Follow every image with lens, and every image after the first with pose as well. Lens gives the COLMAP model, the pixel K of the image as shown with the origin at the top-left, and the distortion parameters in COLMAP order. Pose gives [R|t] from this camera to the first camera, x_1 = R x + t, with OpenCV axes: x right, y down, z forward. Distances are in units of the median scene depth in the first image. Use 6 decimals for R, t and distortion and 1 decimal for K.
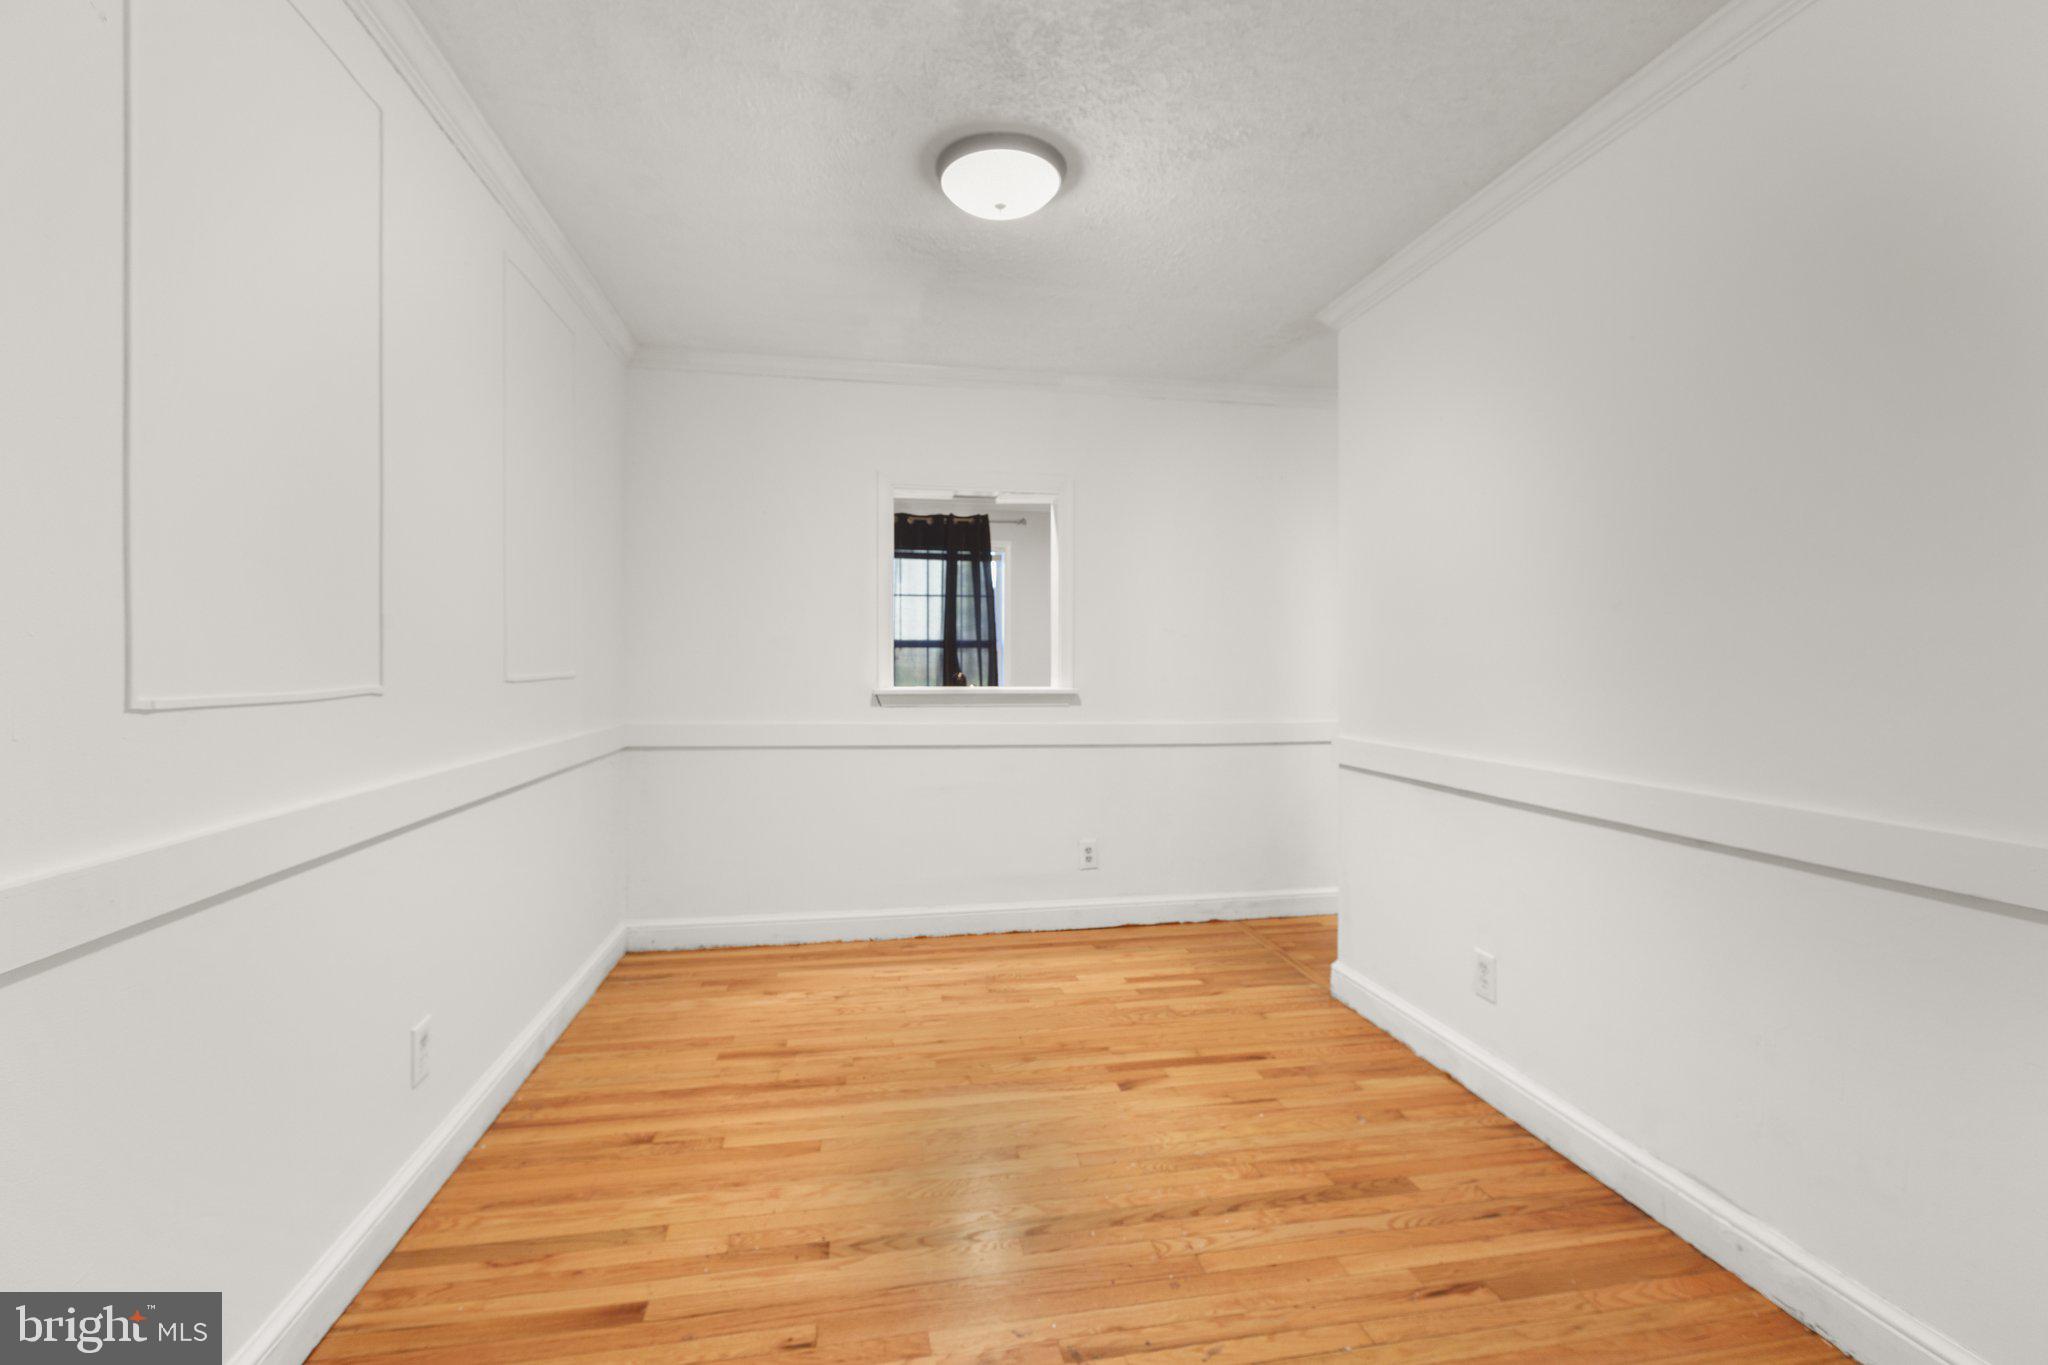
lens RADIAL K [[897.7, 0, 1022.4], [0, 897.7, 677.5], [0, 0, 1]] dist [0.000374, -0.000012]
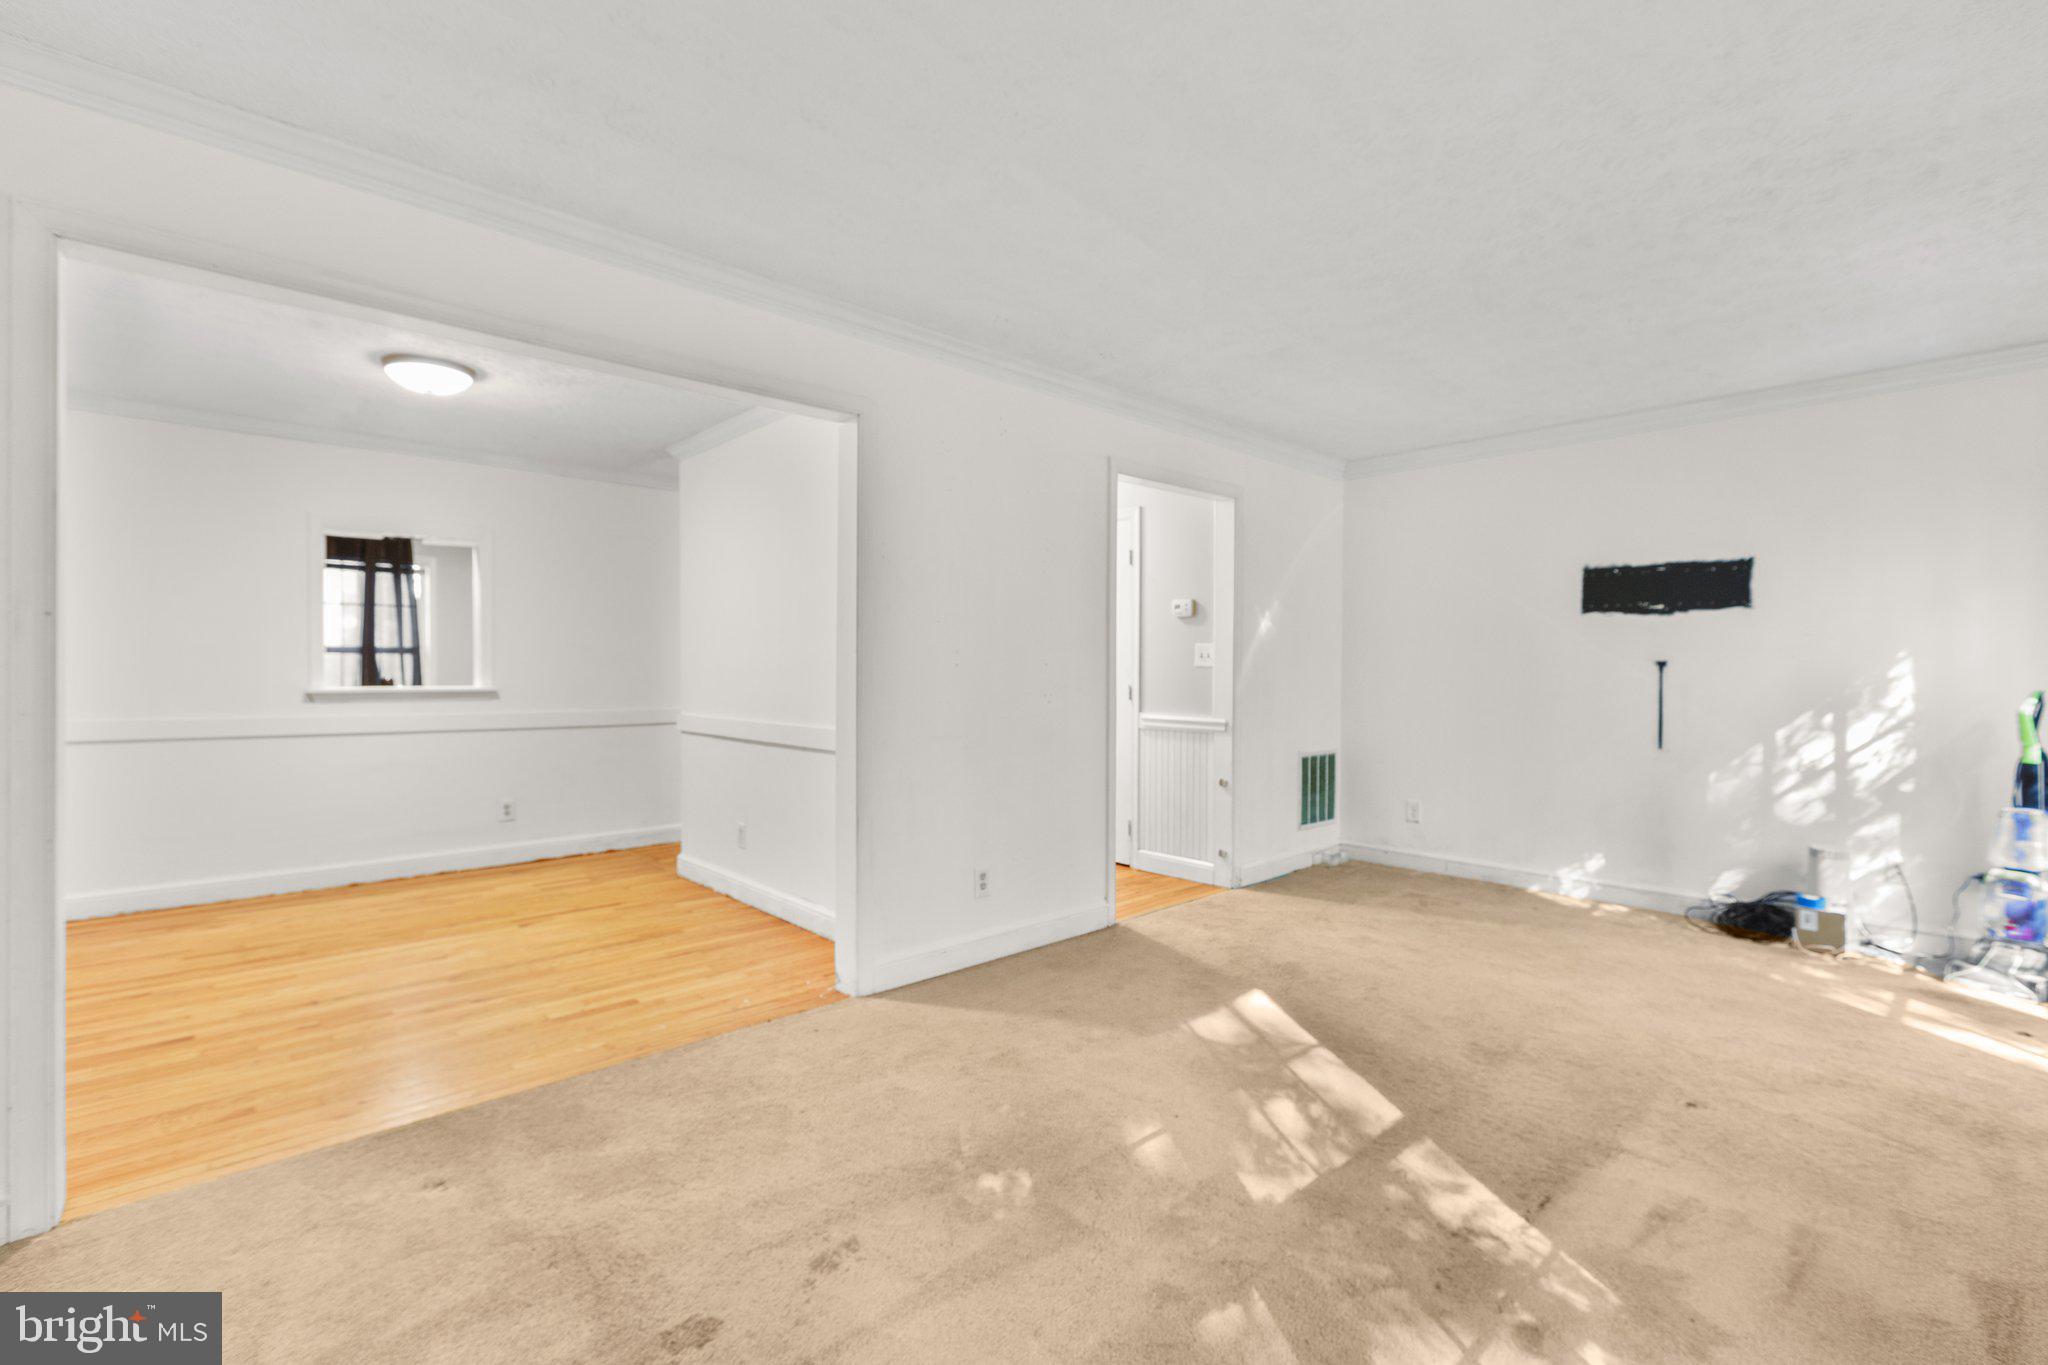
lens RADIAL K [[897.7, 0, 1022.4], [0, 897.7, 677.5], [0, 0, 1]] dist [0.000374, -0.000012]
pose [[0.842812, -0.005206, 0.538183, 0.001703], [0.006679, 0.999977, -0.000785, 0.004577], [-0.538167, 0.004256, 0.842828, -0.551824]]
